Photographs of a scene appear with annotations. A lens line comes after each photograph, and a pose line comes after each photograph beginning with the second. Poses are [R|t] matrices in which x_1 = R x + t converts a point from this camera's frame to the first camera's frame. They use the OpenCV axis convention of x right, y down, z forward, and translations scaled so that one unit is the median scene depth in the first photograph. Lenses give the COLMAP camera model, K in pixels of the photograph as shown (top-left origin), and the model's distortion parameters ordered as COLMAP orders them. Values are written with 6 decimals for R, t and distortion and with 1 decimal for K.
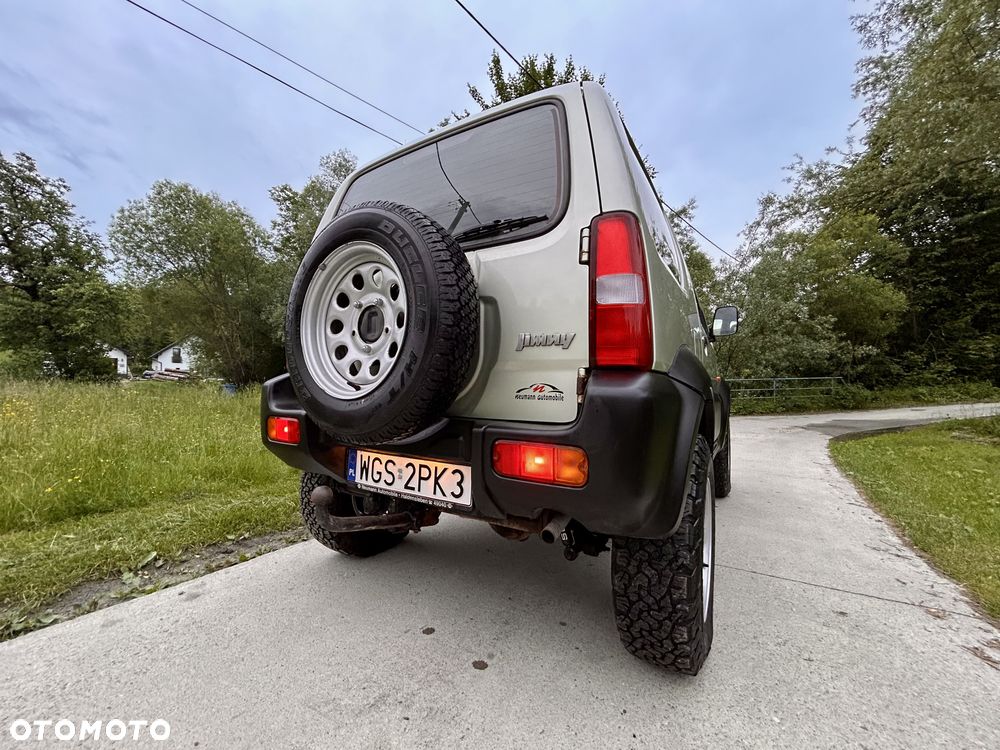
lens RADIAL K [[402.9, 0, 498.9], [0, 402.9, 372.0], [0, 0, 1]] dist [0.000785, -0.000034]
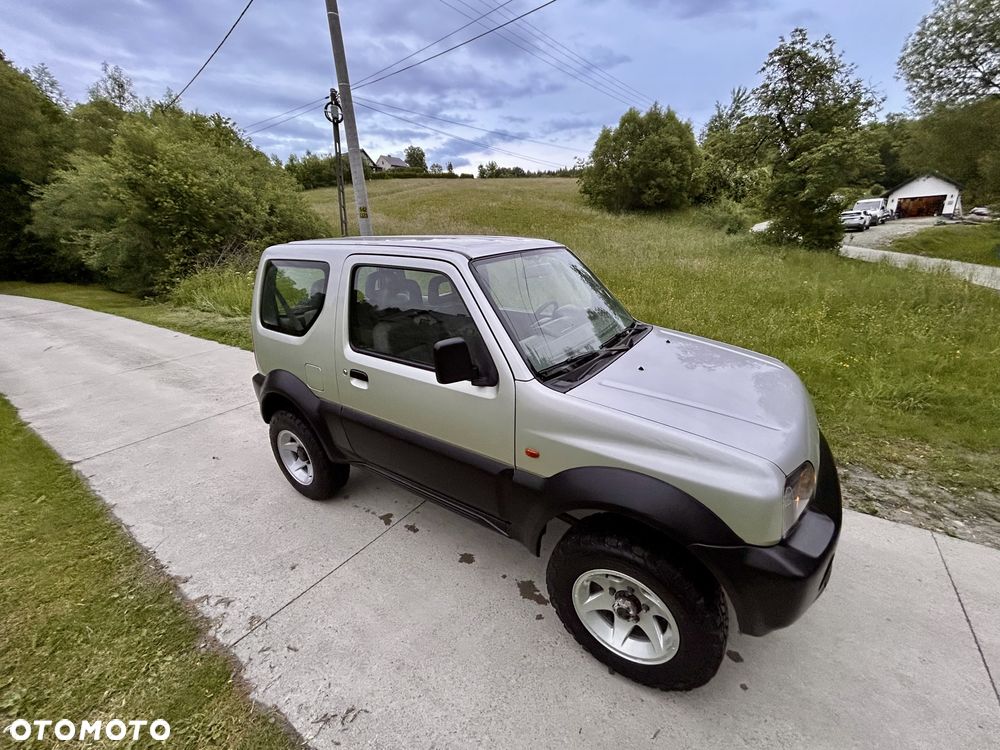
lens RADIAL K [[402.9, 0, 500.2], [0, 402.9, 373.6], [0, 0, 1]] dist [0.000785, -0.000034]
pose [[-0.048434, 0.319845, -0.946231, 1.362127], [0.076417, 0.945753, 0.315772, -0.352155], [0.995899, -0.057014, -0.070248, 1.298096]]
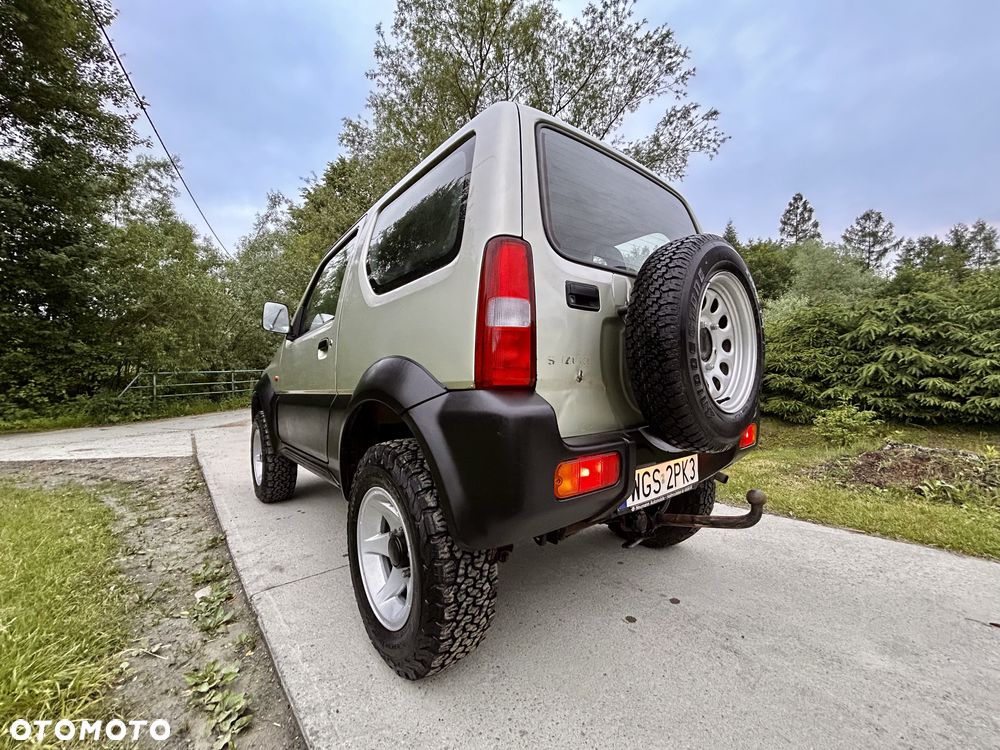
lens RADIAL K [[402.9, 0, 499.1], [0, 402.9, 373.0], [0, 0, 1]] dist [0.000785, -0.000034]
pose [[0.329438, -0.011234, 0.944110, -0.788642], [-0.017357, 0.999688, 0.017952, -0.024798], [-0.944018, -0.022301, 0.329140, 0.593124]]
